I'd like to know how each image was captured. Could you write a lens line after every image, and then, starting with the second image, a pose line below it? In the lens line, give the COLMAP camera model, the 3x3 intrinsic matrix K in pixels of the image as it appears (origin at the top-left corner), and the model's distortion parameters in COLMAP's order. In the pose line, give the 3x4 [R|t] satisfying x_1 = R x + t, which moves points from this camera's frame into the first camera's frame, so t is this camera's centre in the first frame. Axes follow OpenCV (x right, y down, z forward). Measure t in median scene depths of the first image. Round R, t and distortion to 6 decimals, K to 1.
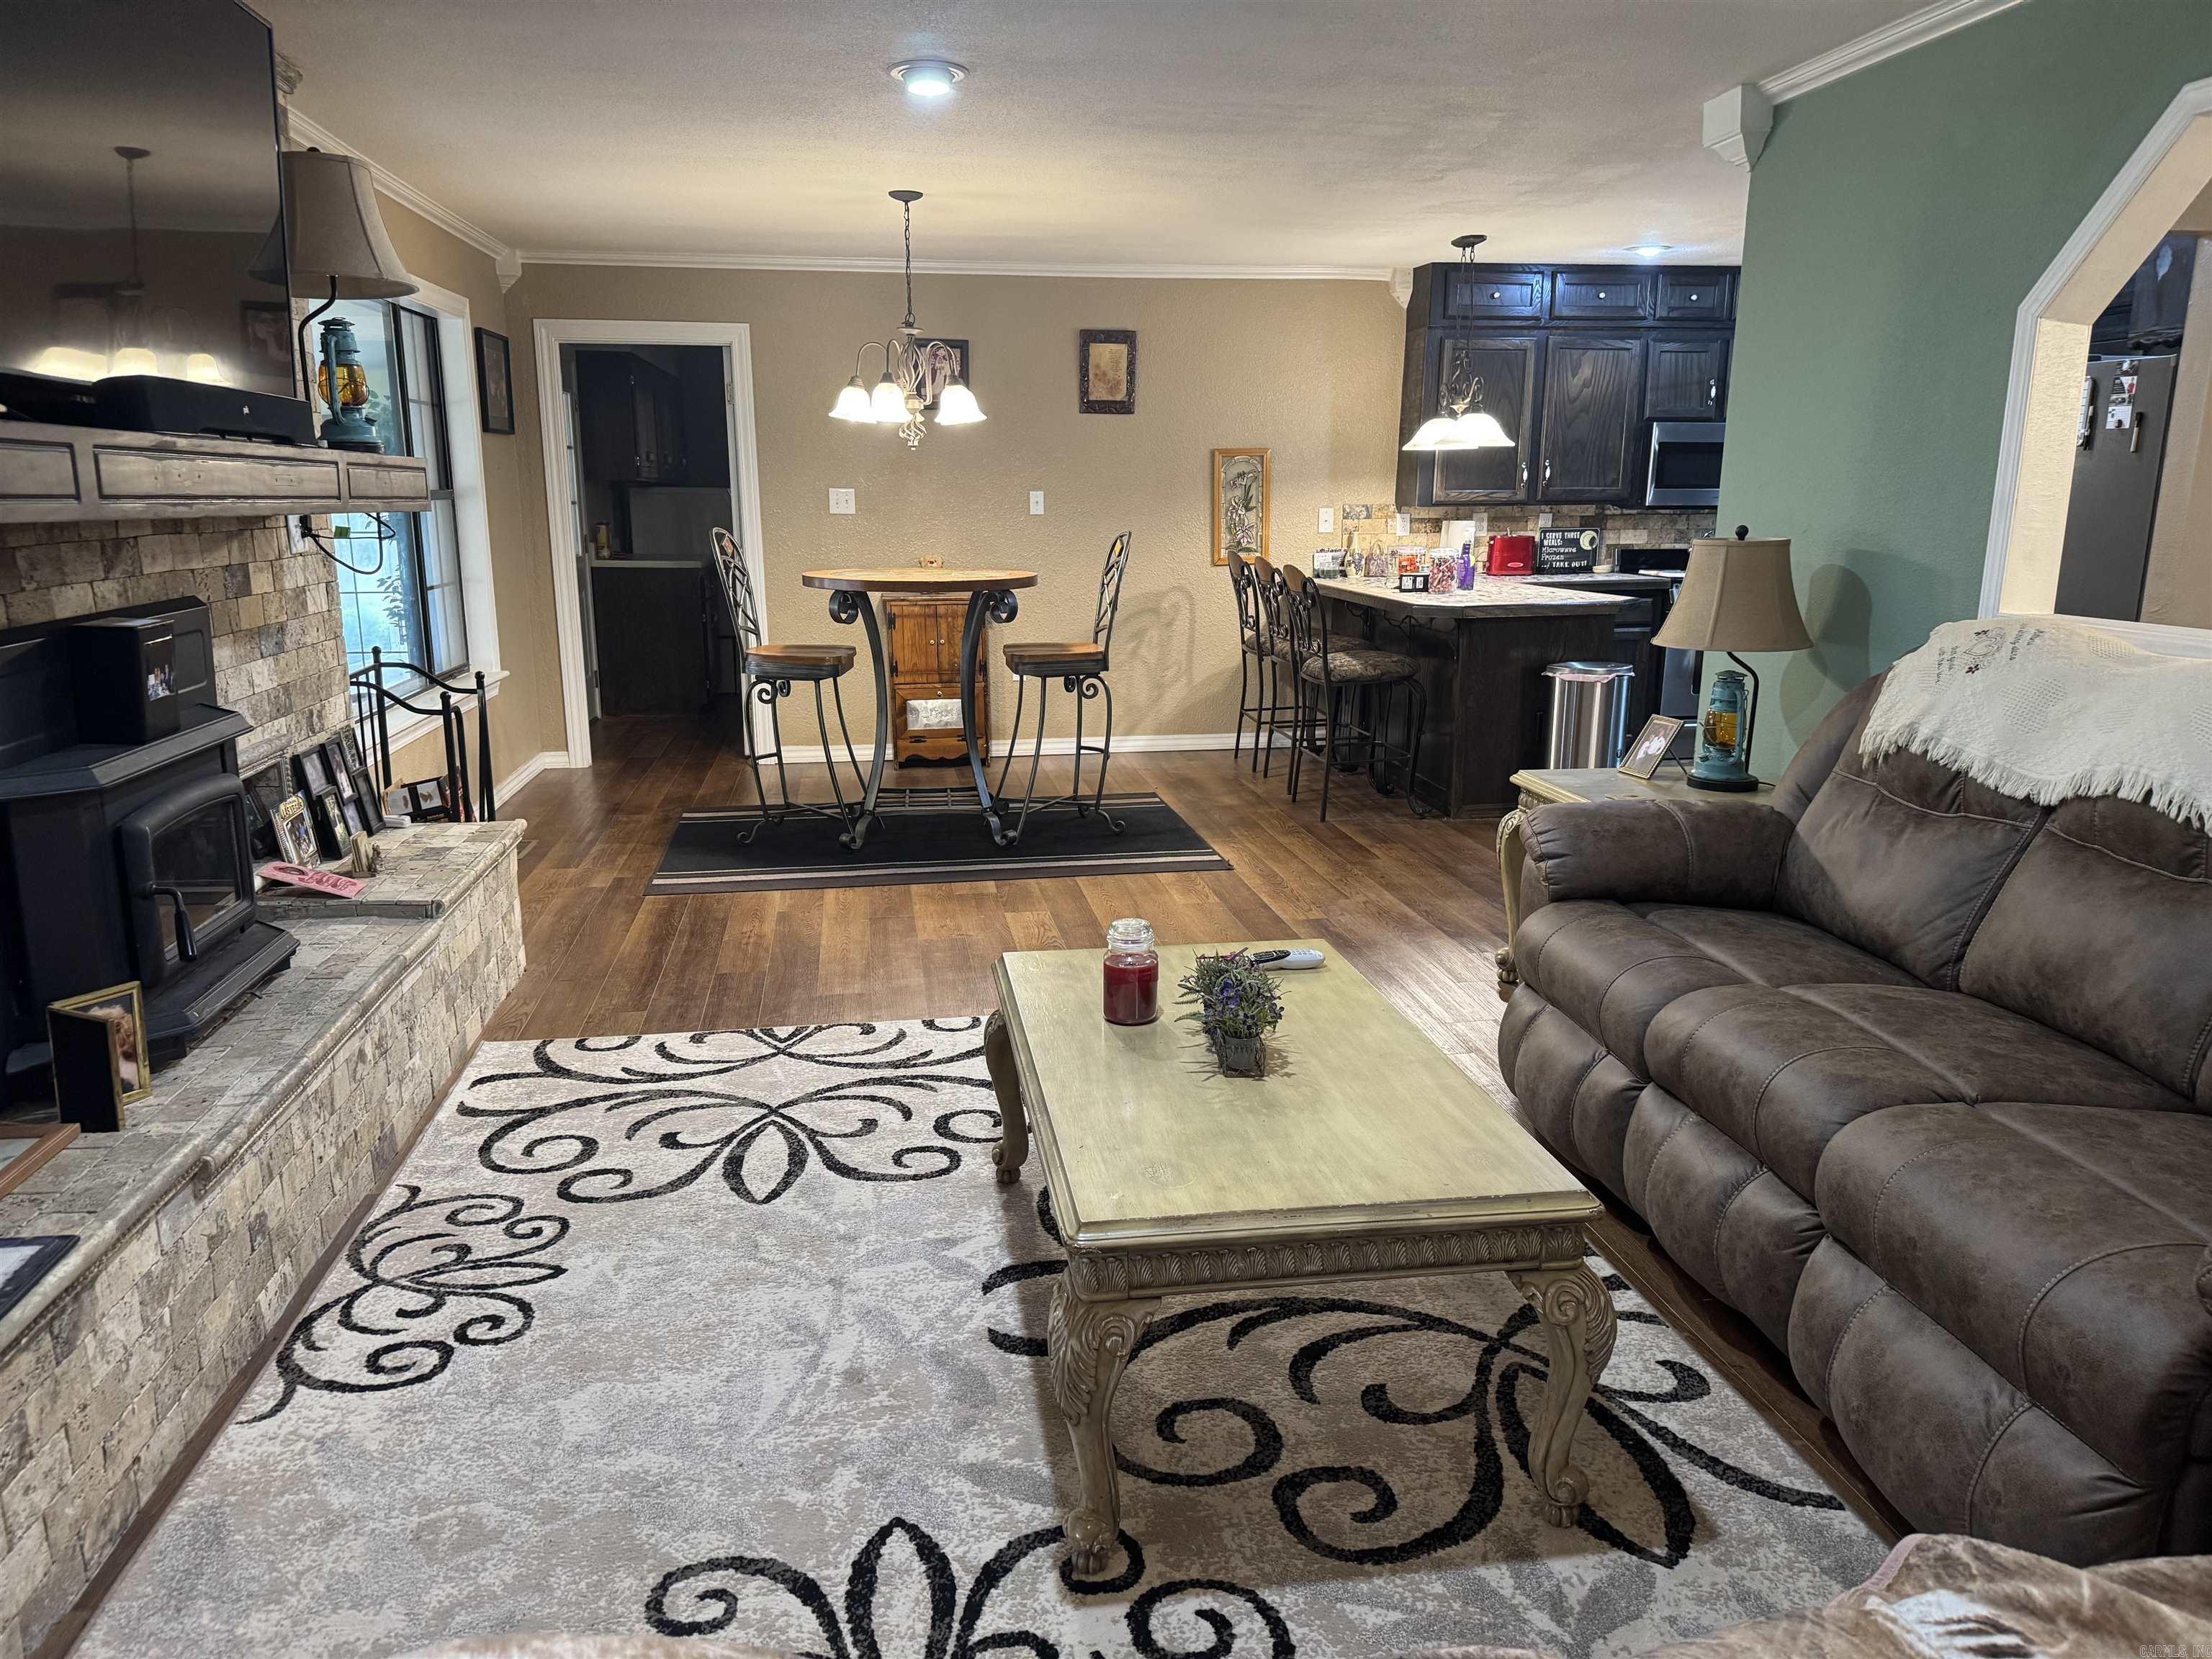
lens RADIAL K [[1549.2, 0, 1086.0], [0, 1549.2, 838.3], [0, 0, 1]] dist [0.064000, -0.070302]
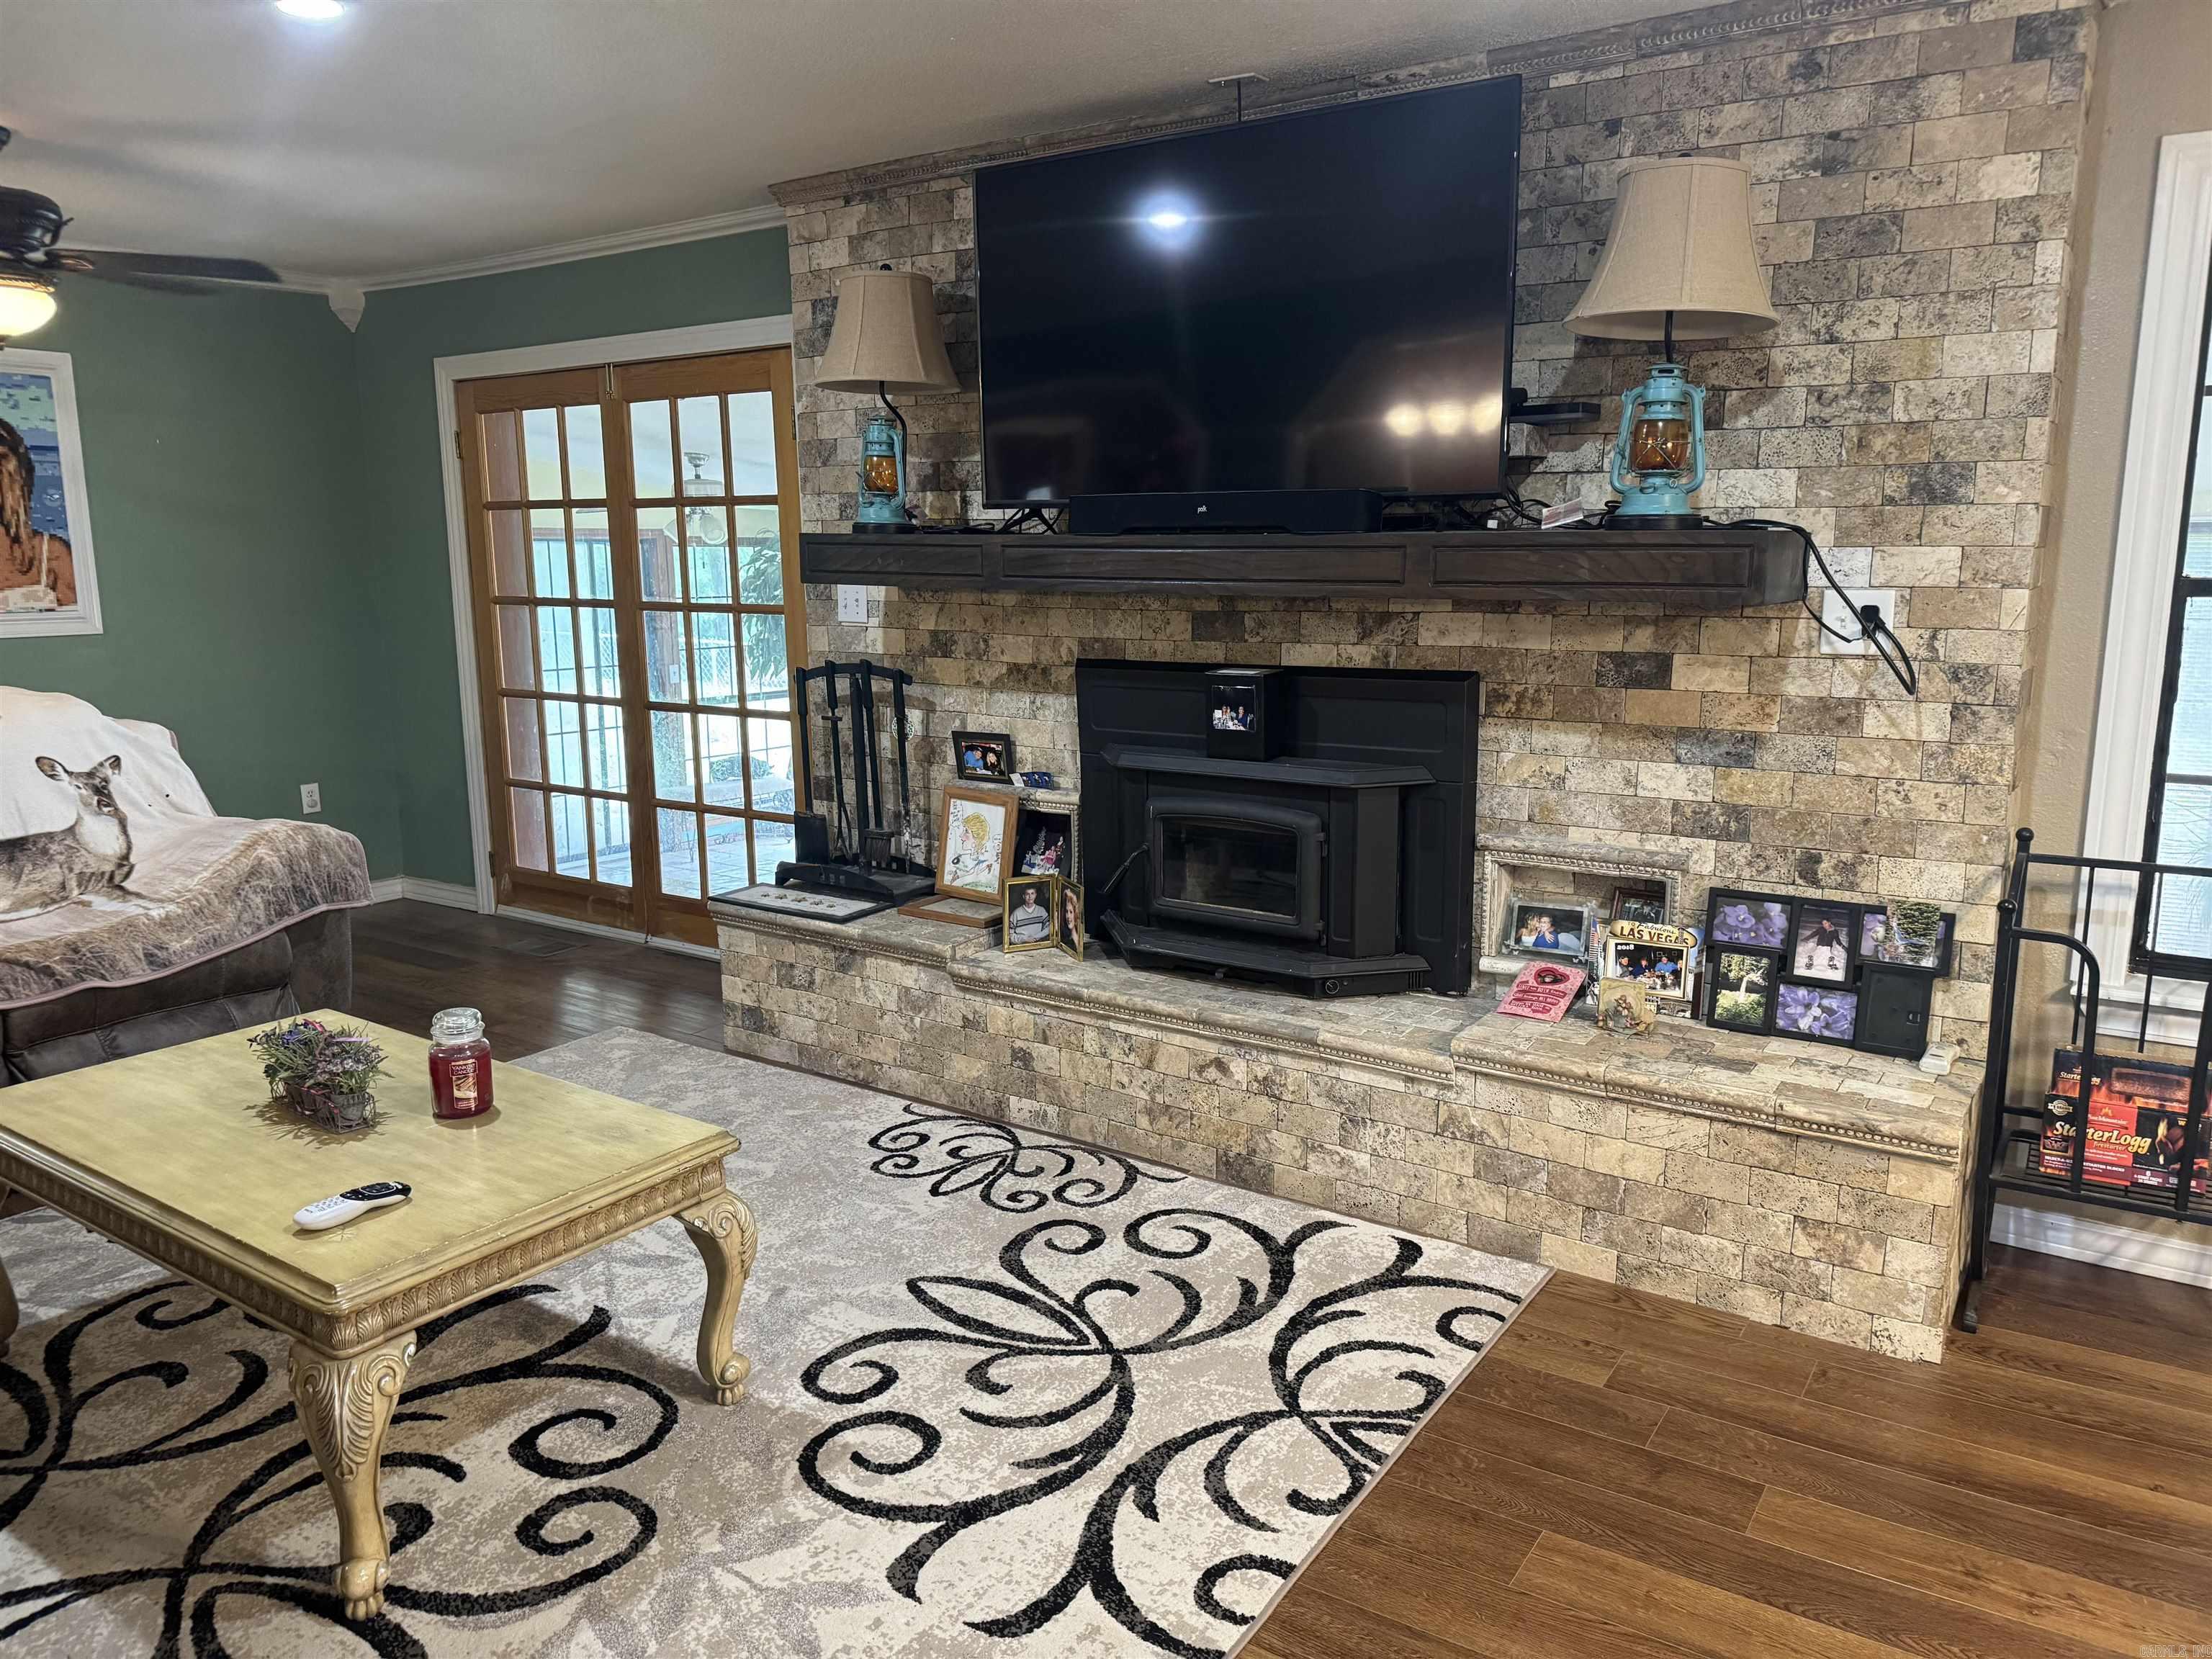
lens RADIAL K [[1549.2, 0, 1111.0], [0, 1549.2, 819.9], [0, 0, 1]] dist [0.064000, -0.070302]
pose [[-0.673761, 0.131180, -0.727212, 0.361811], [-0.158635, 0.935495, 0.315727, -0.348084], [0.721721, 0.328086, -0.609491, 1.476276]]
